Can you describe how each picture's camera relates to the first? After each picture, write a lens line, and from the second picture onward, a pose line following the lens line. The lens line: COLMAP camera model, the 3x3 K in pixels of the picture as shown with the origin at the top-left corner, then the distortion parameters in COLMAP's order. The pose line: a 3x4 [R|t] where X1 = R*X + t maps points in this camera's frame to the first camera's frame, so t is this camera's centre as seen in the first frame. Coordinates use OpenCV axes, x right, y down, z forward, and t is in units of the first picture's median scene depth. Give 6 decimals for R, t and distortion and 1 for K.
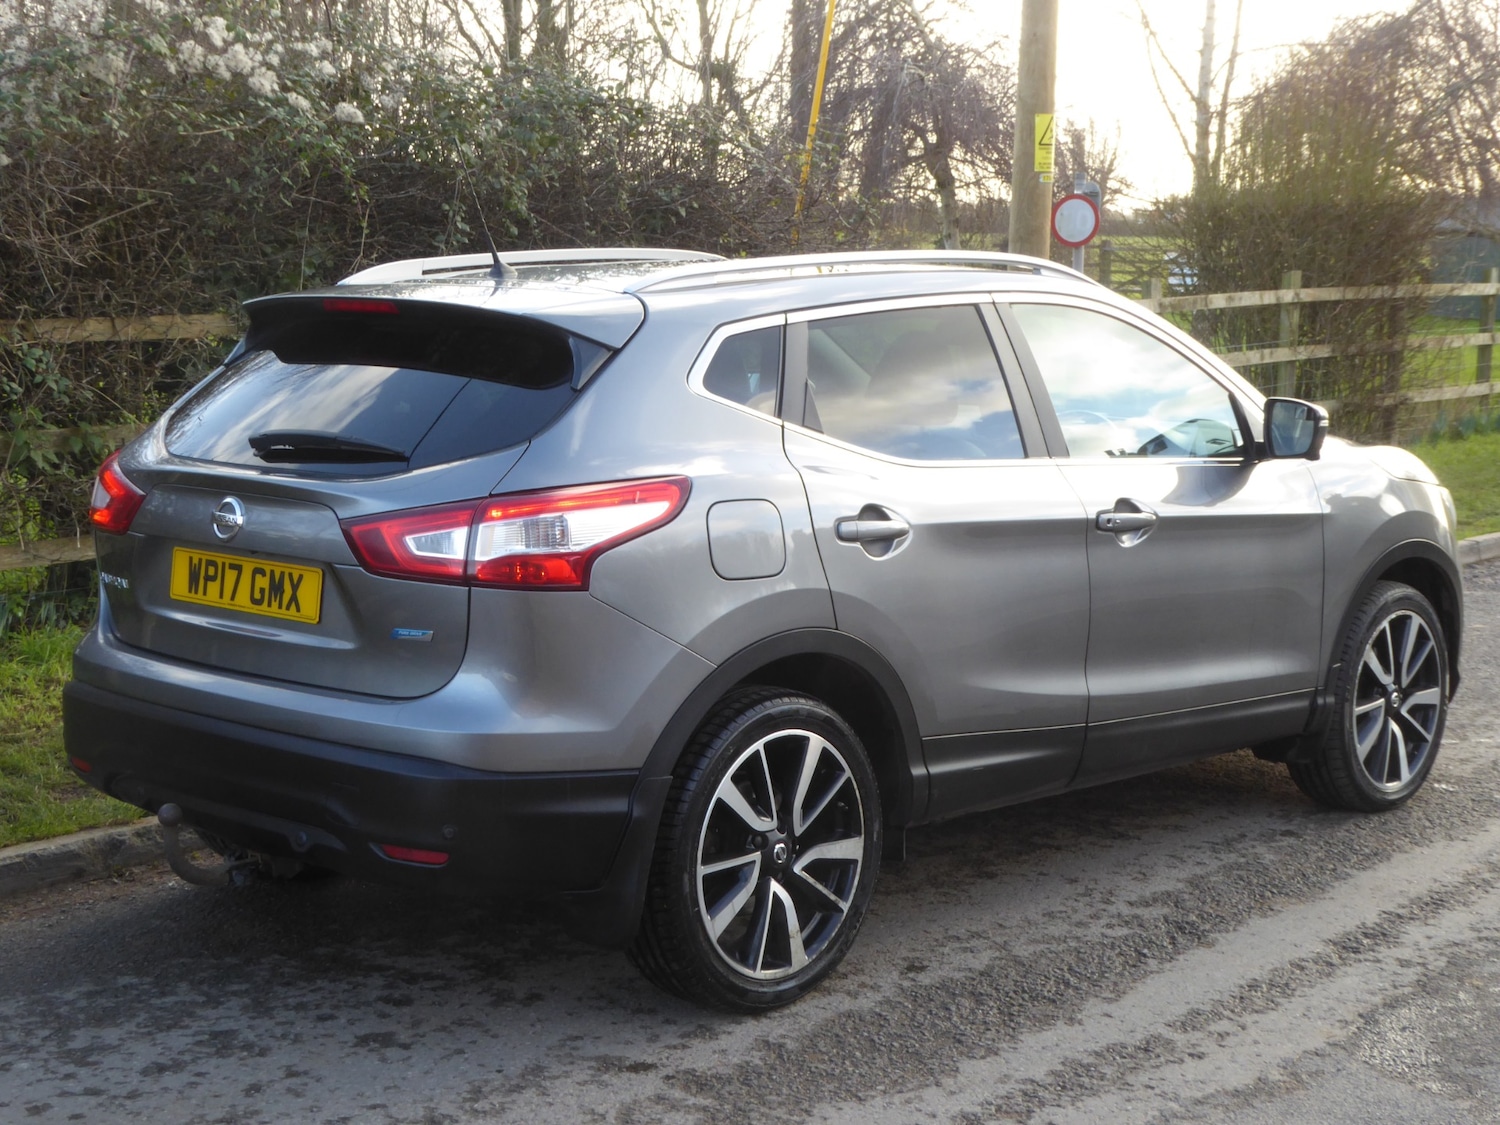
lens RADIAL K [[2390.5, 0, 750.0], [0, 2390.5, 562.5], [0, 0, 1]] dist [0.043678, 0.099531]
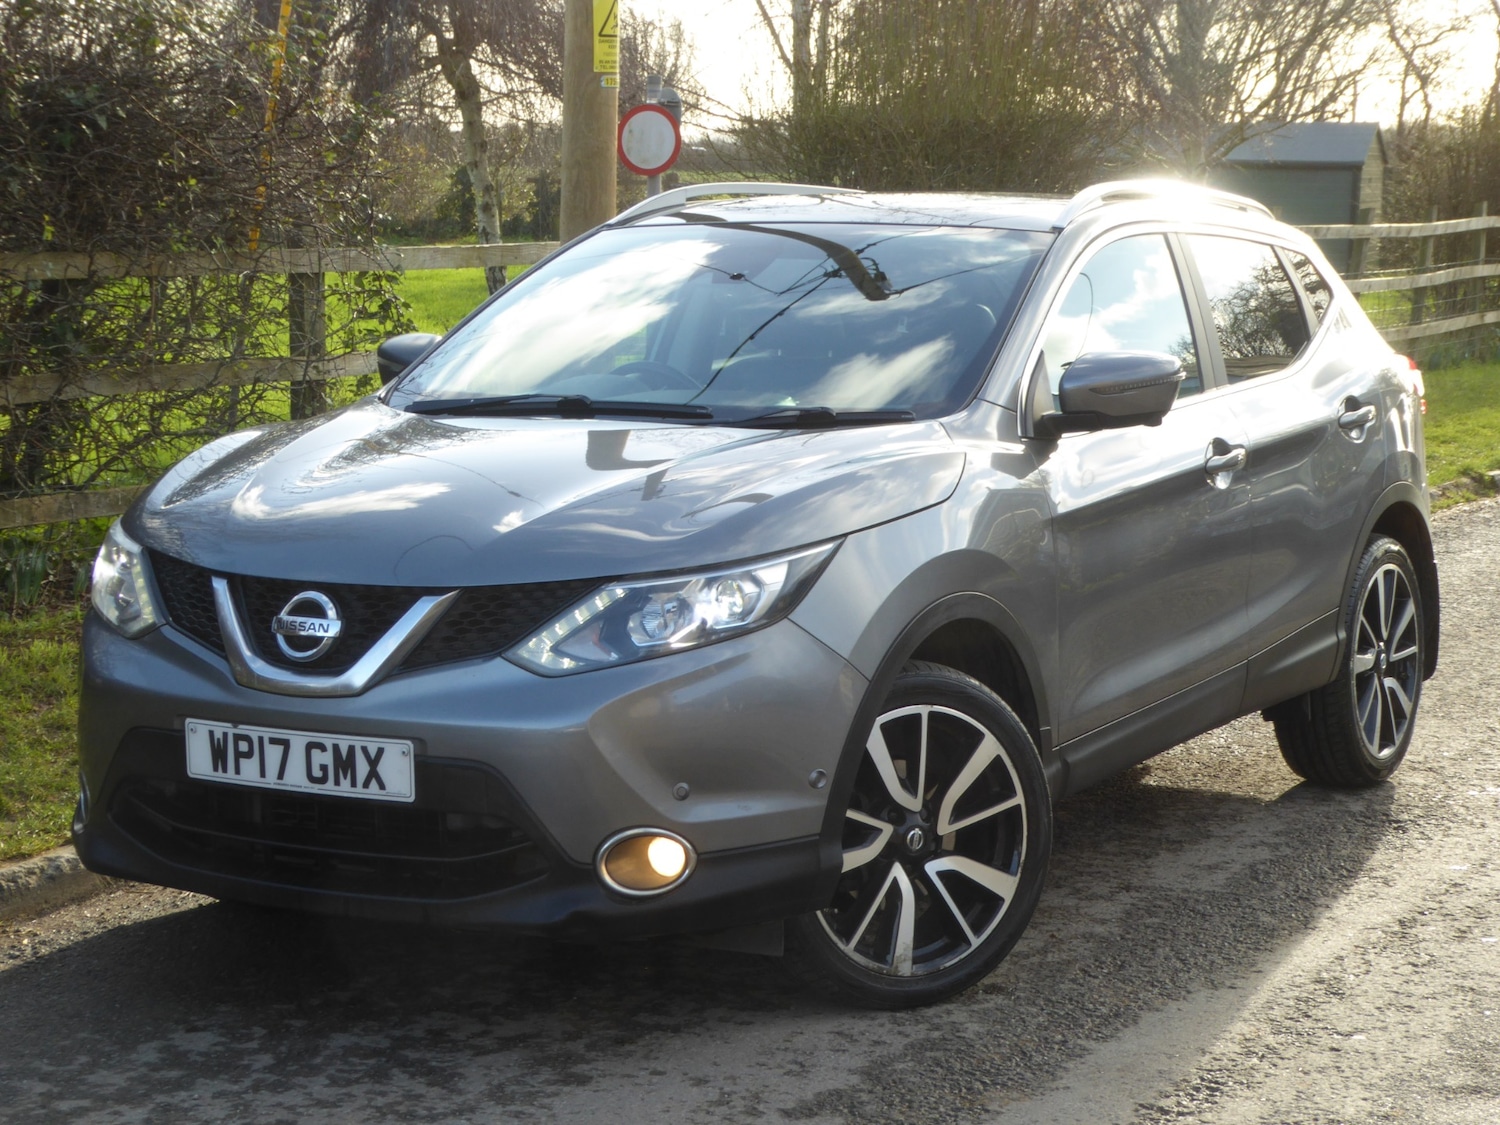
lens RADIAL K [[3072.0, 0, 750.0], [0, 3072.0, 562.5], [0, 0, 1]] dist [0.136034, 0.109991]
pose [[0.985091, -0.025038, 0.170204, 0.001851], [0.026648, 0.999619, -0.007183, -0.009914], [-0.169959, 0.011611, 0.985383, 0.133981]]
